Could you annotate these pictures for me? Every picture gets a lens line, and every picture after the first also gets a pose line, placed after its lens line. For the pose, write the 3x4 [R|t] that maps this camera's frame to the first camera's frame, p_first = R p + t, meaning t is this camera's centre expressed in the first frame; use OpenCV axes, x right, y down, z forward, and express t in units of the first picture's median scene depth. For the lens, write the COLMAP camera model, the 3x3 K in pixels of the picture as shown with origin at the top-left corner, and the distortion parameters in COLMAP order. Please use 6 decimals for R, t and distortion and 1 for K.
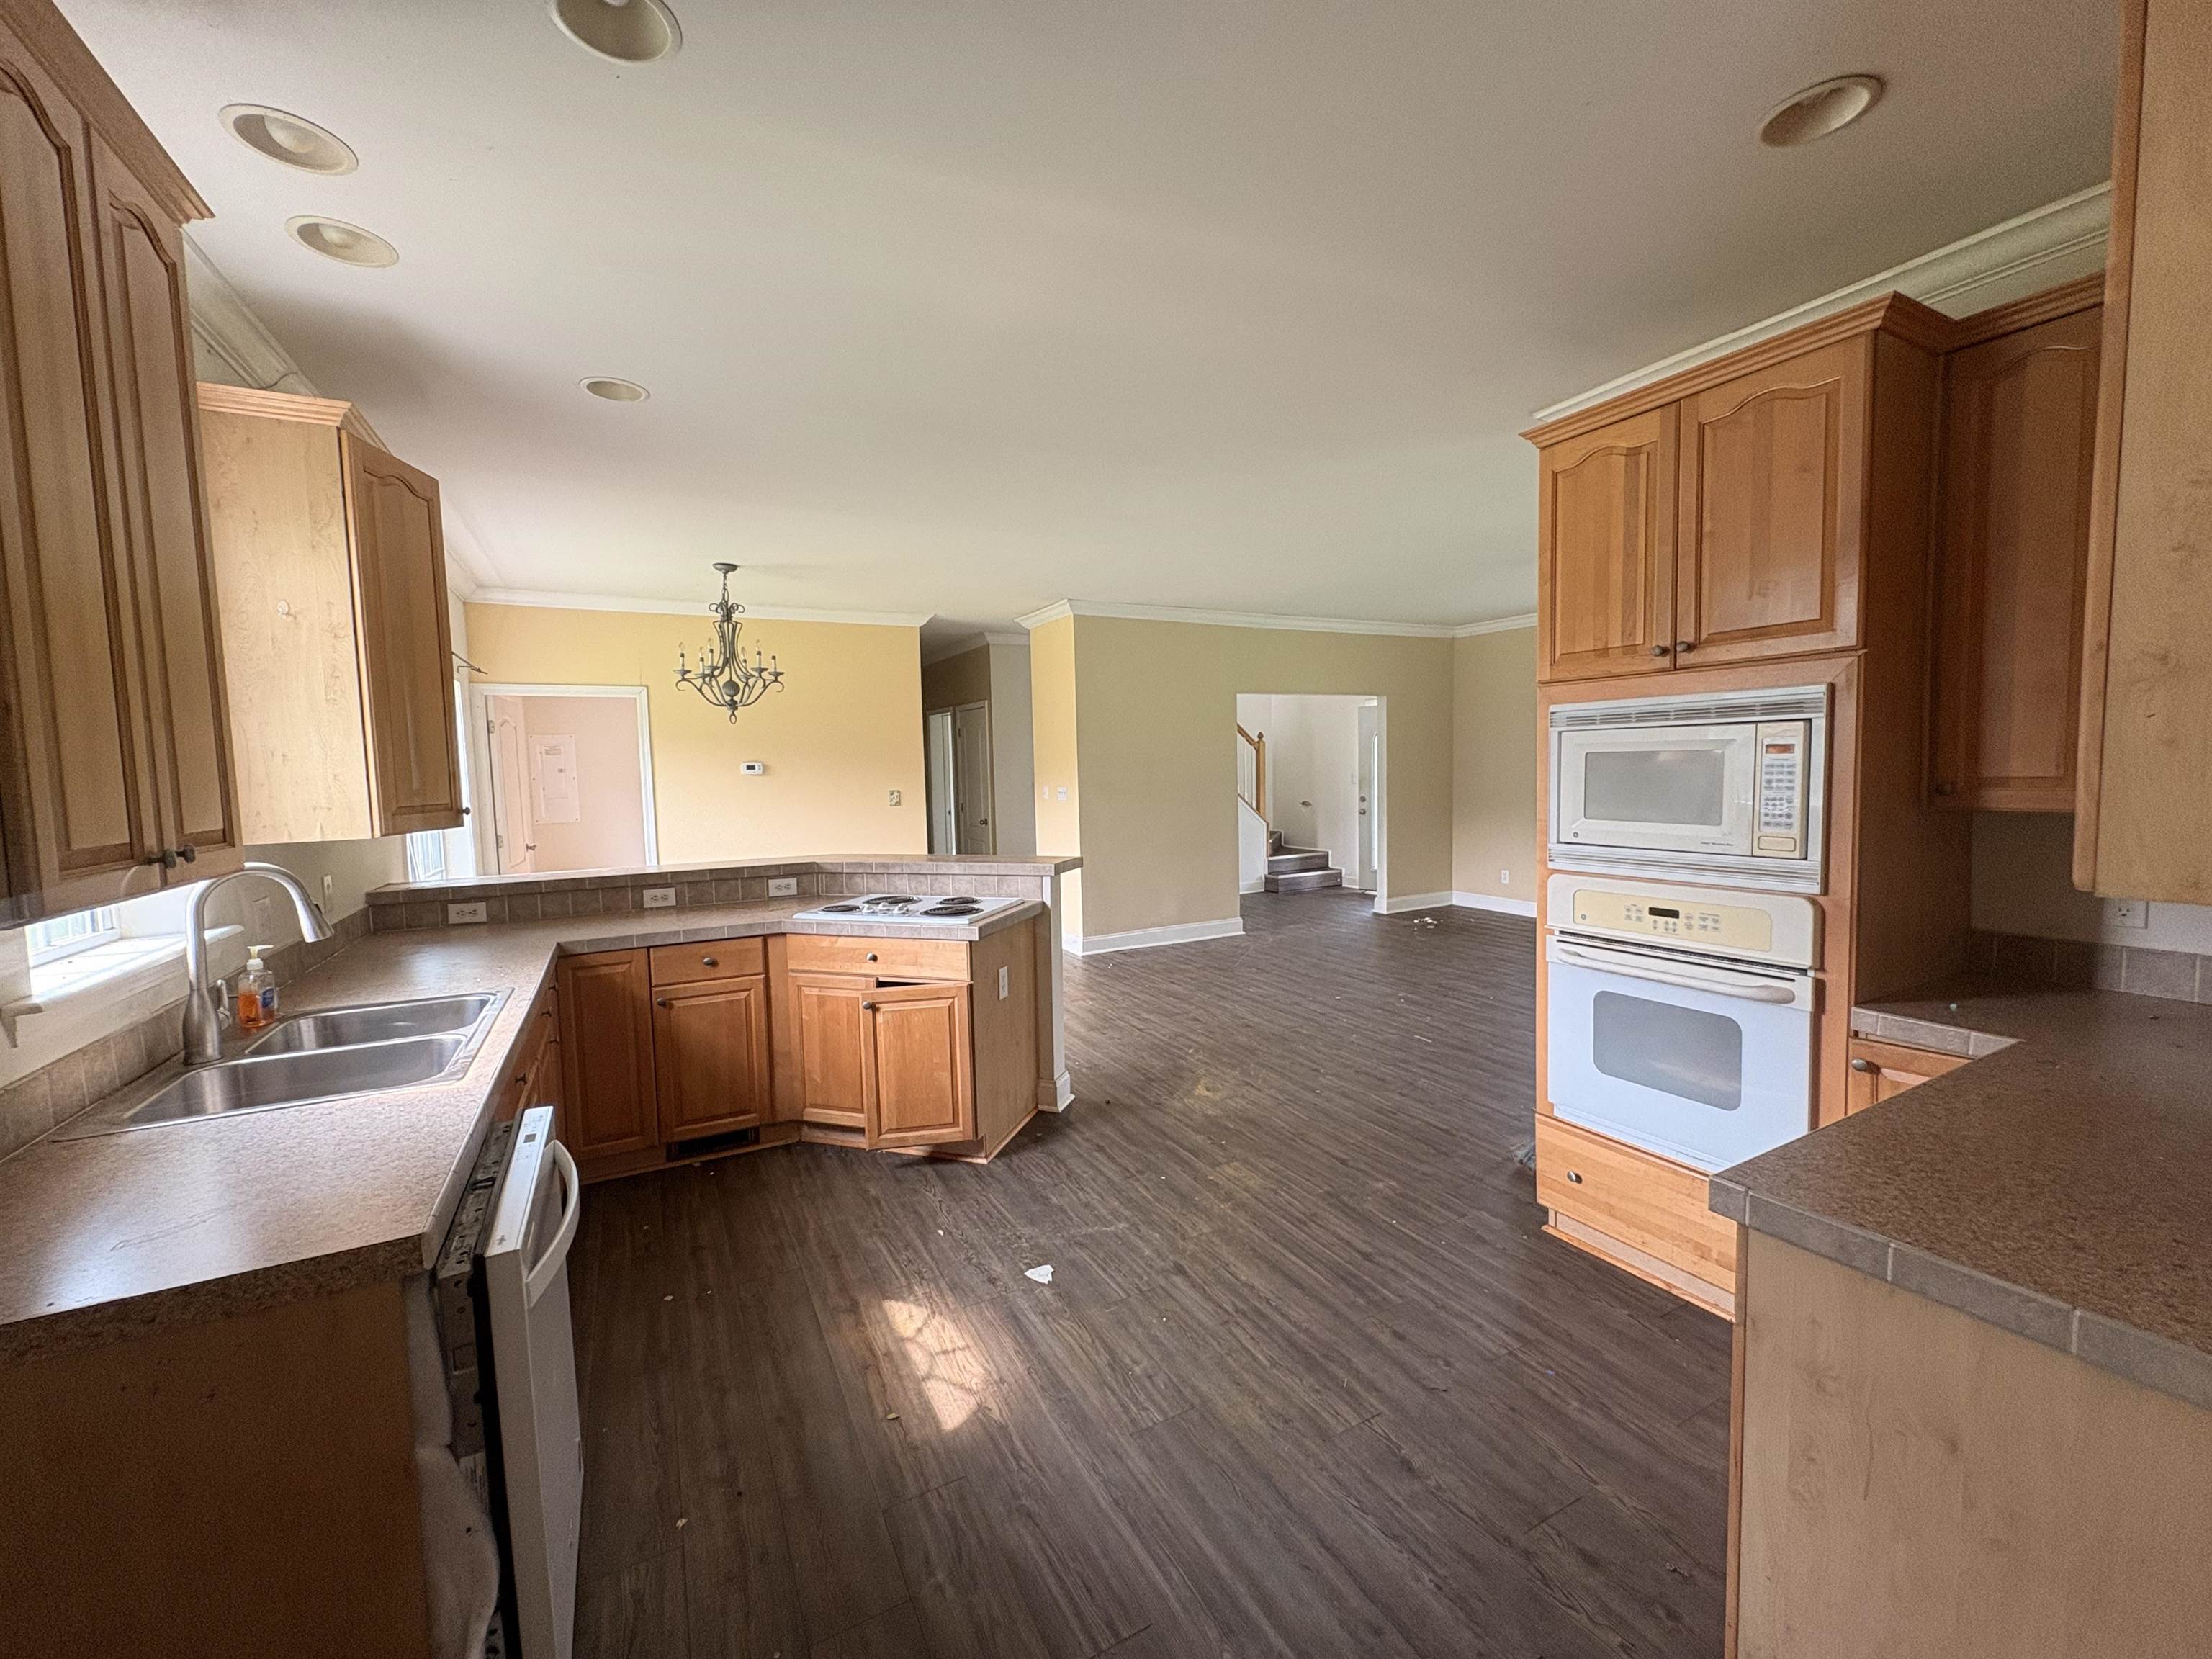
lens RADIAL K [[882.5, 0, 1108.2], [0, 882.5, 827.0], [0, 0, 1]] dist [-0.000839, -0.000306]
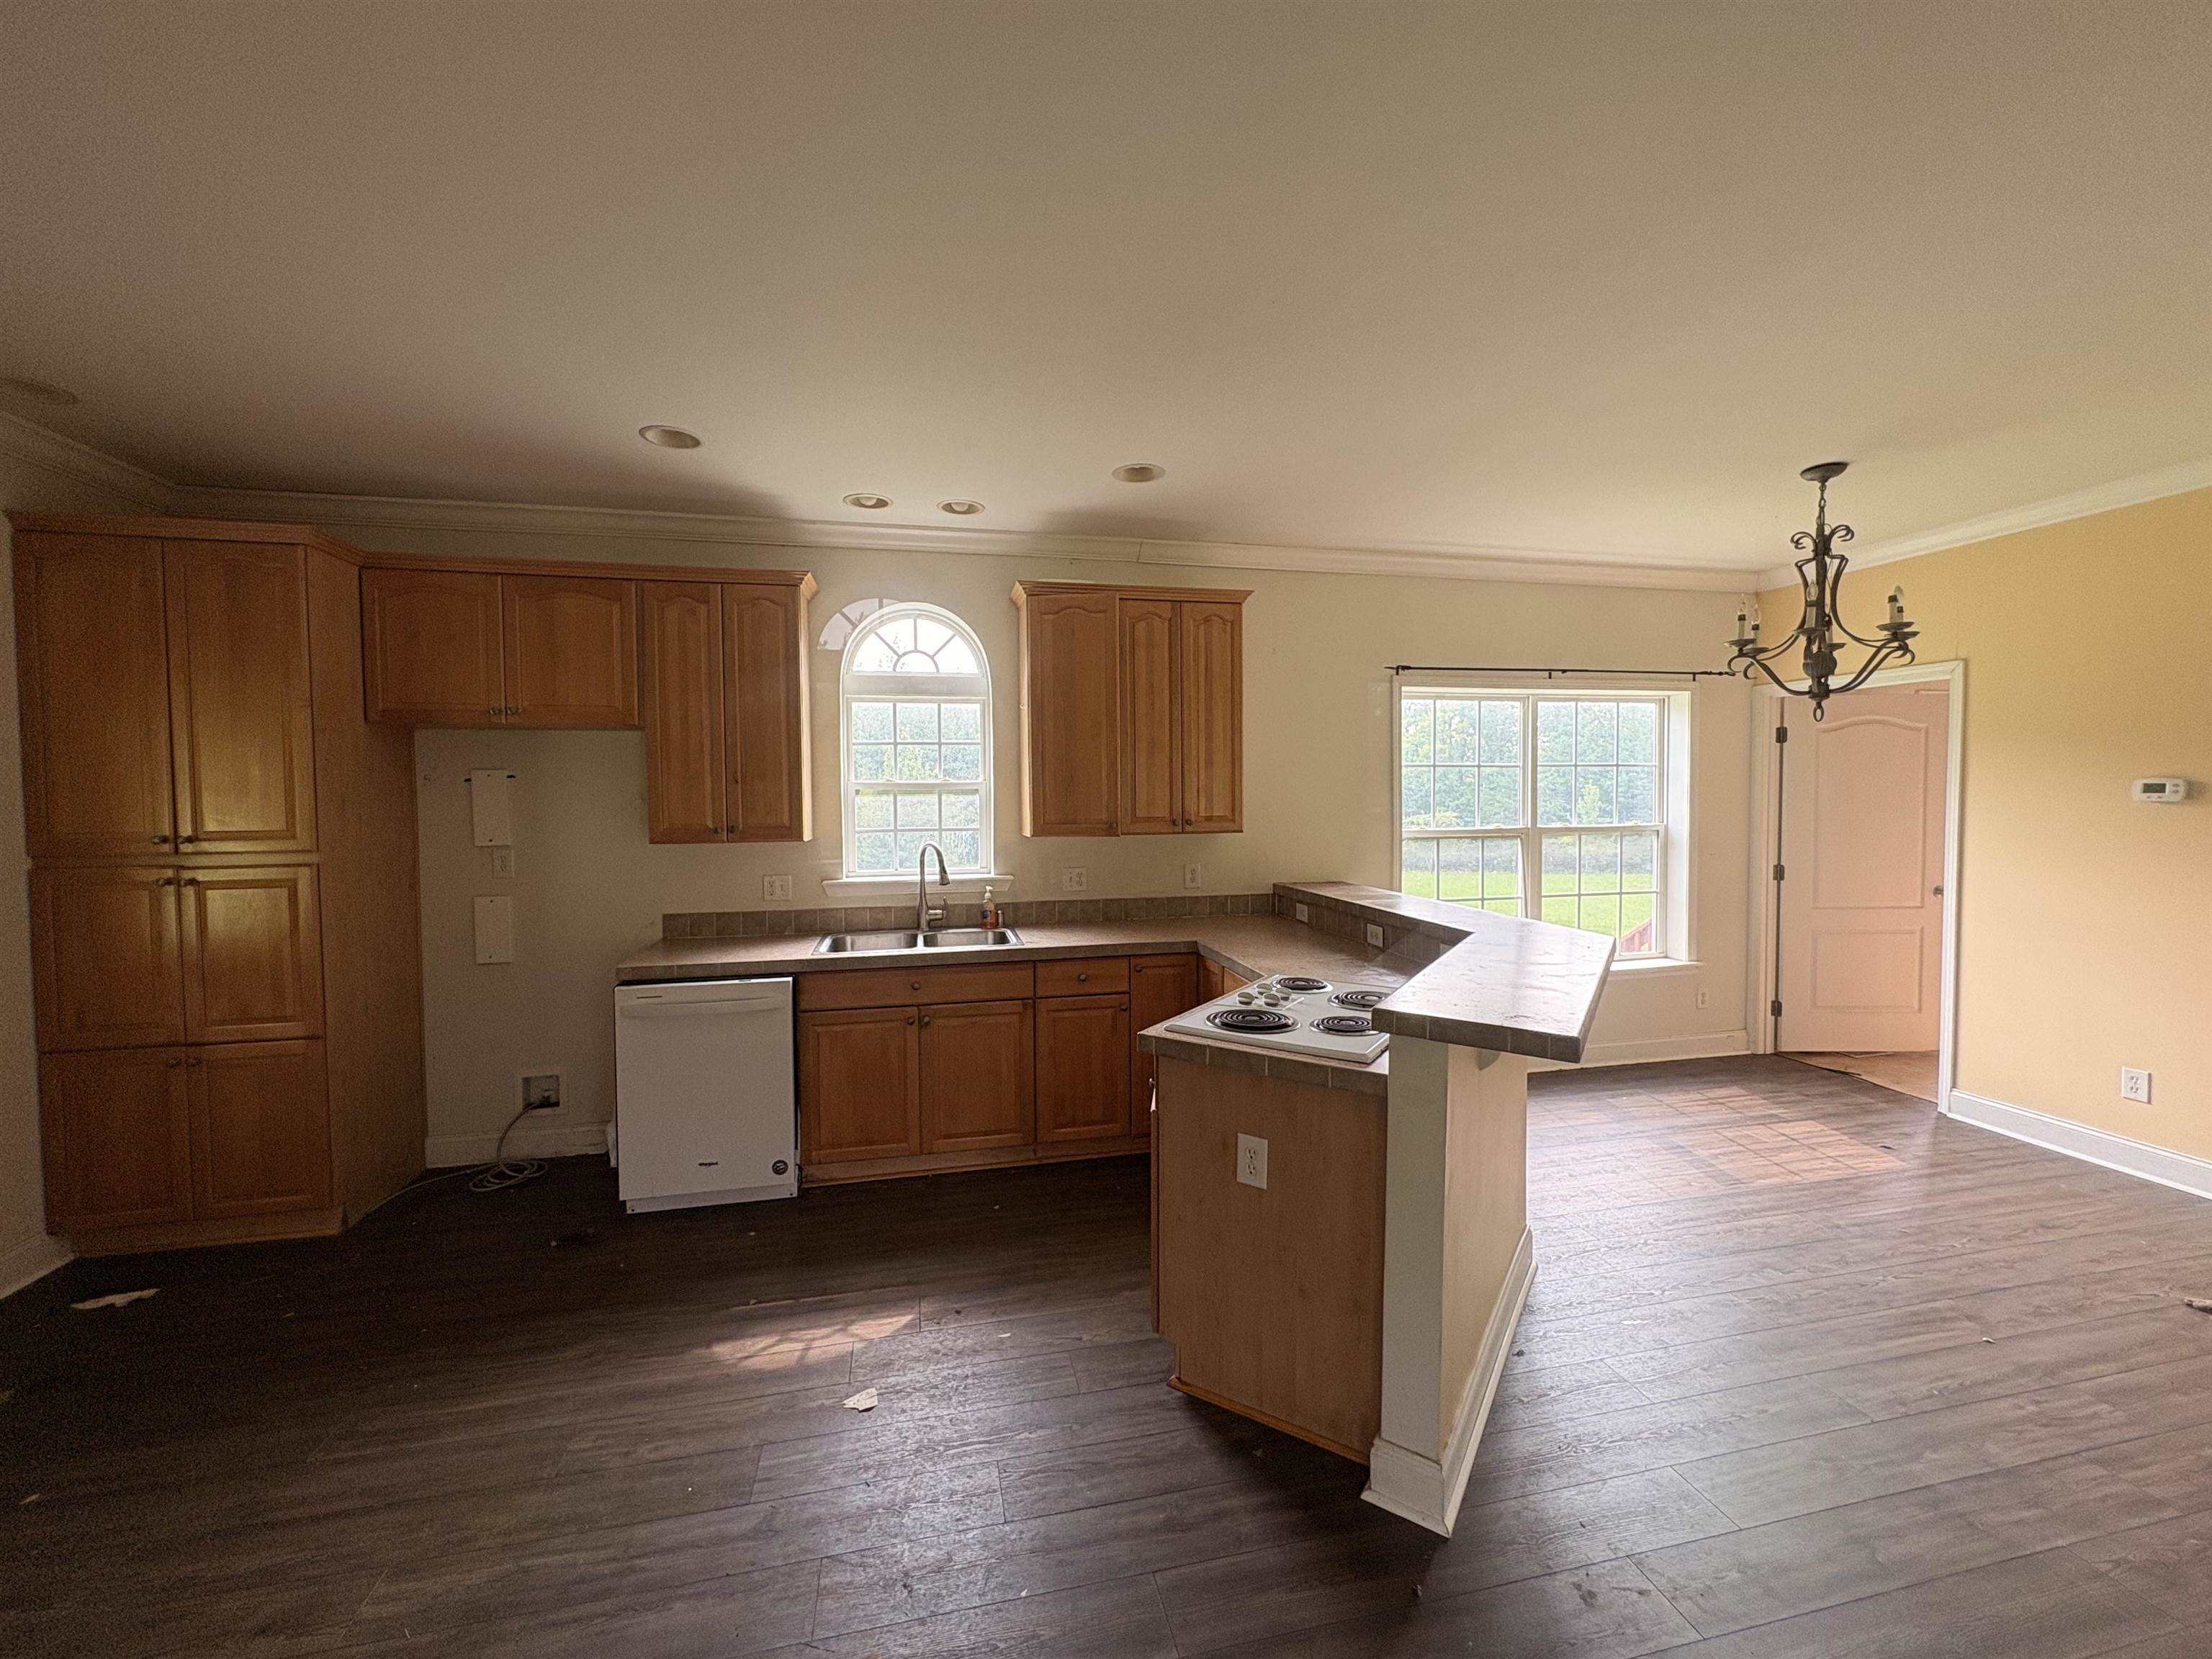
lens RADIAL K [[882.5, 0, 1108.2], [0, 882.5, 827.0], [0, 0, 1]] dist [-0.000839, -0.000306]
pose [[-0.265779, 0.065491, -0.961807, 0.375302], [-0.055729, 0.994978, 0.083150, -0.079317], [0.962422, 0.075700, -0.260795, 0.812509]]
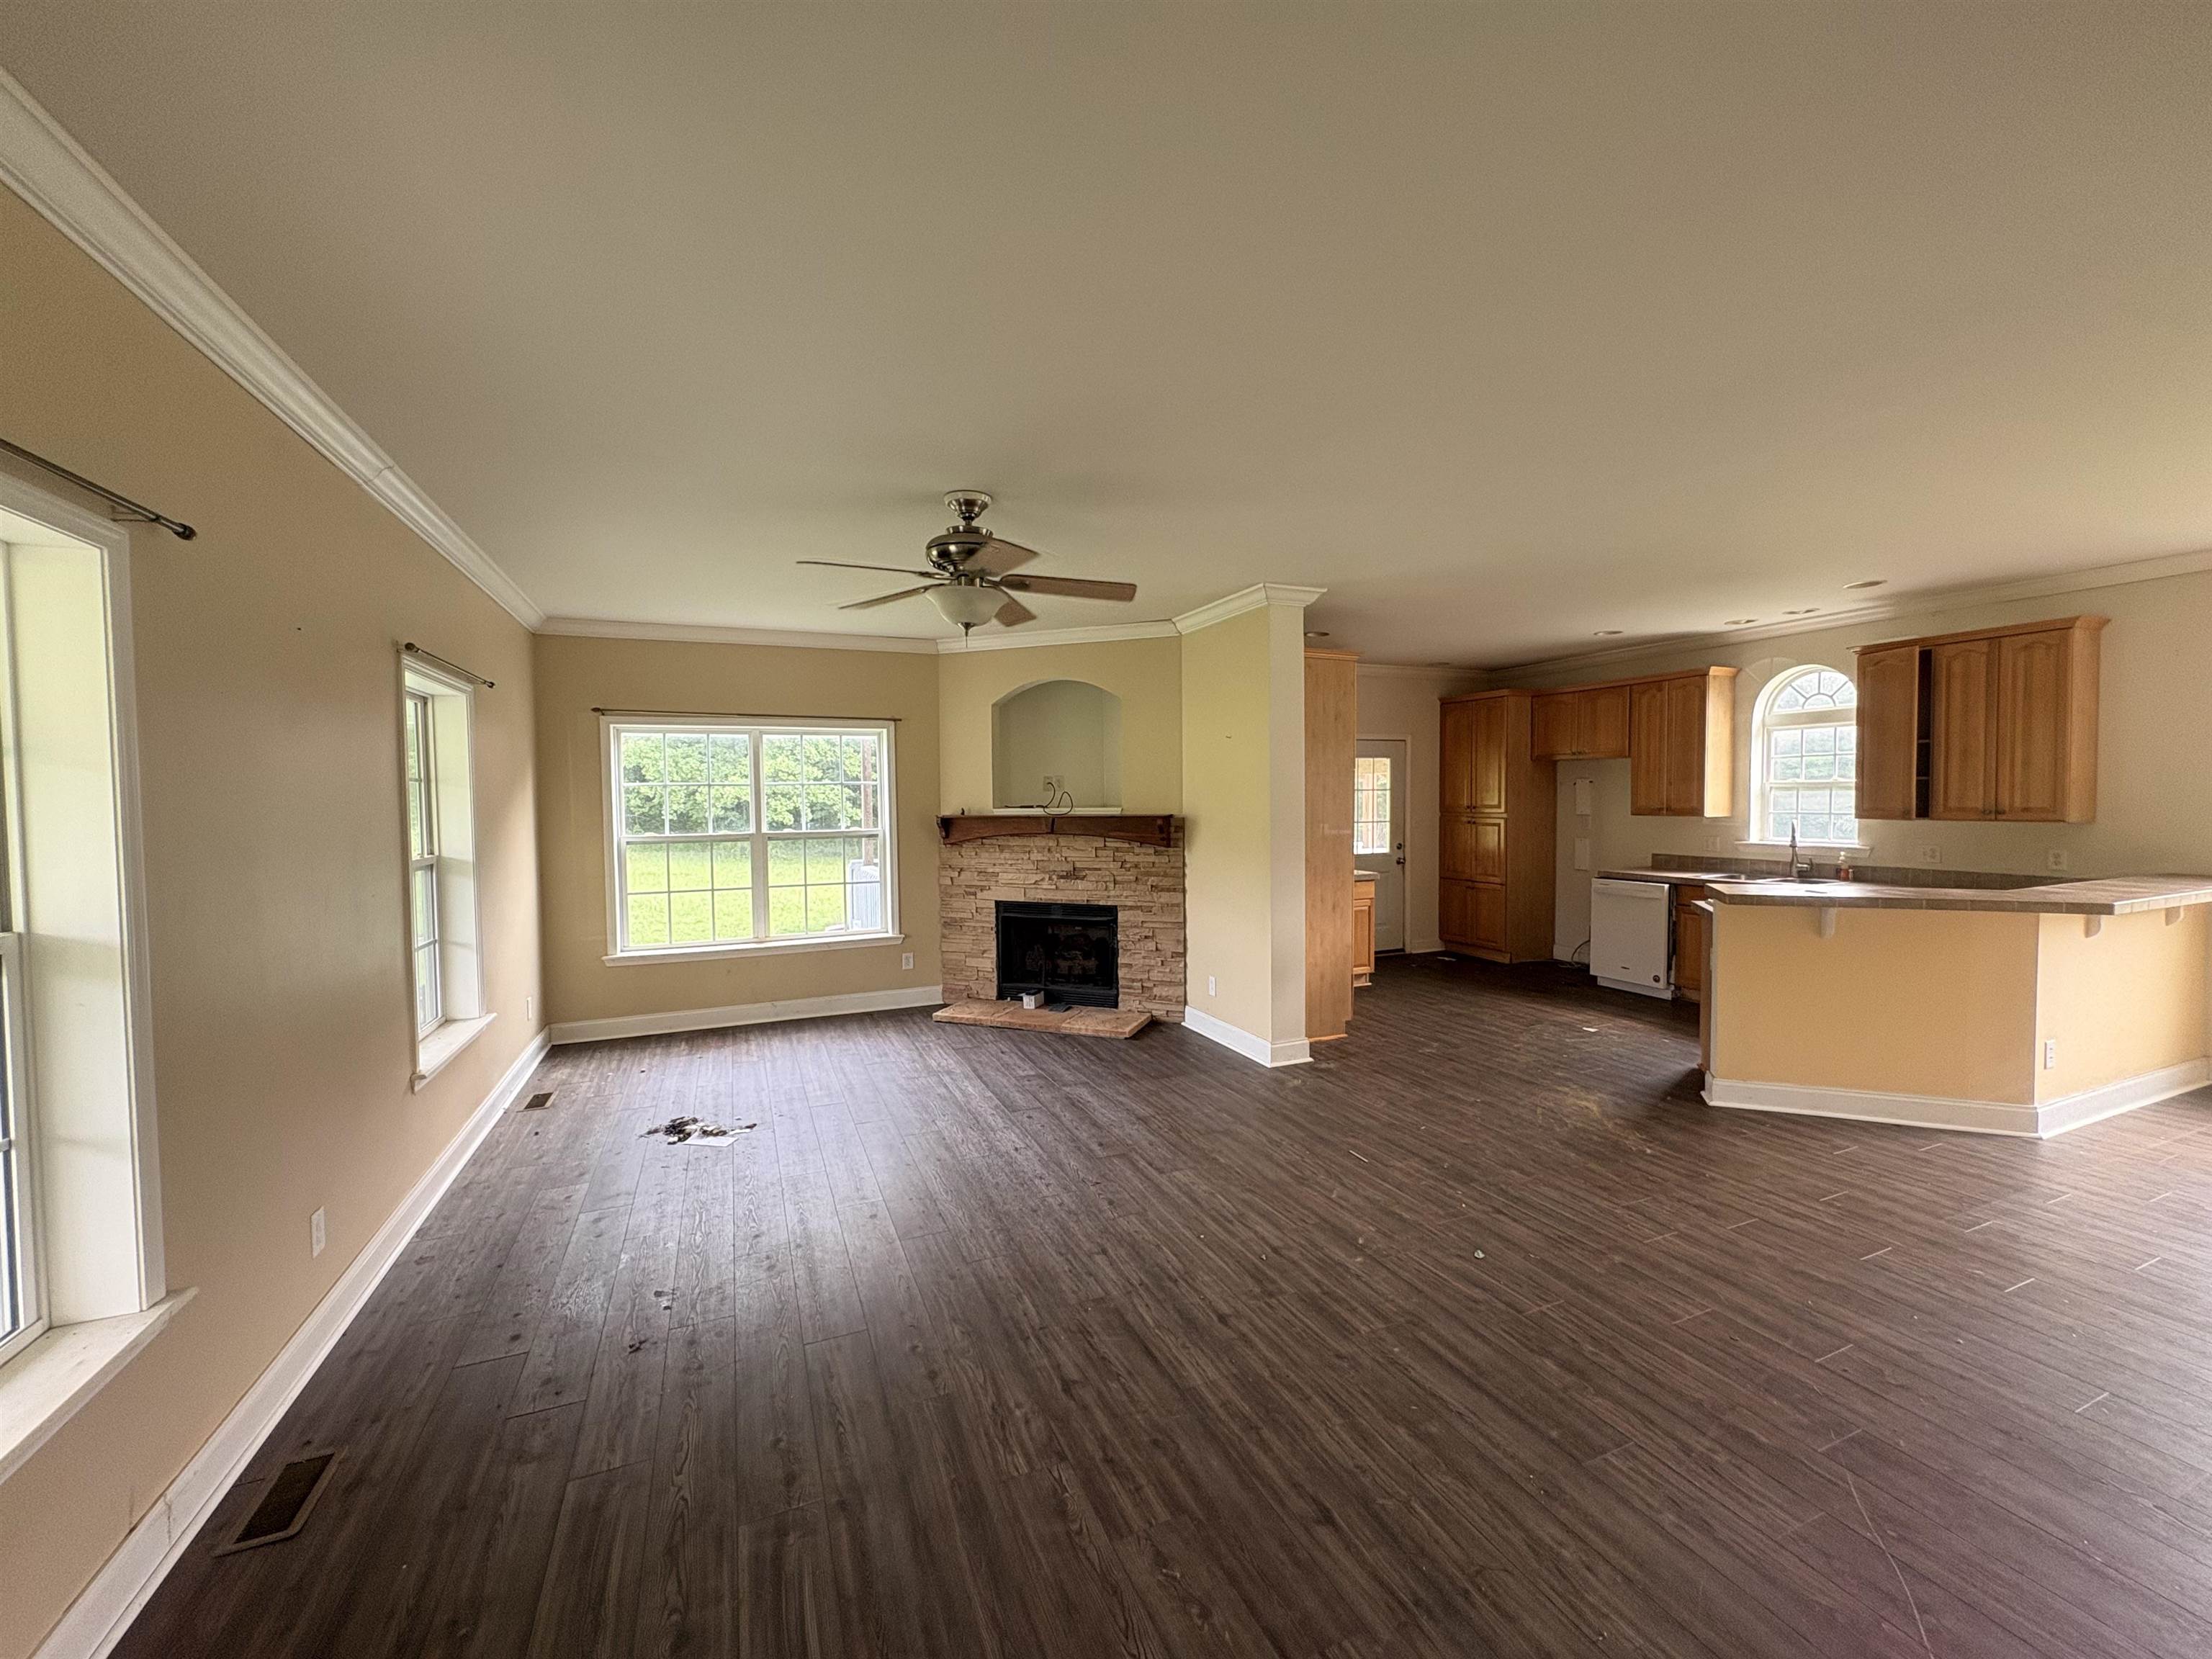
lens RADIAL K [[911.3, 0, 1112.5], [0, 911.3, 833.2], [0, 0, 1]] dist [0.009433, 0.000014]
pose [[-0.996780, 0.031401, 0.073780, 0.534739], [0.039512, 0.993013, 0.111193, -0.162072], [-0.069773, 0.113750, -0.991056, 1.895234]]
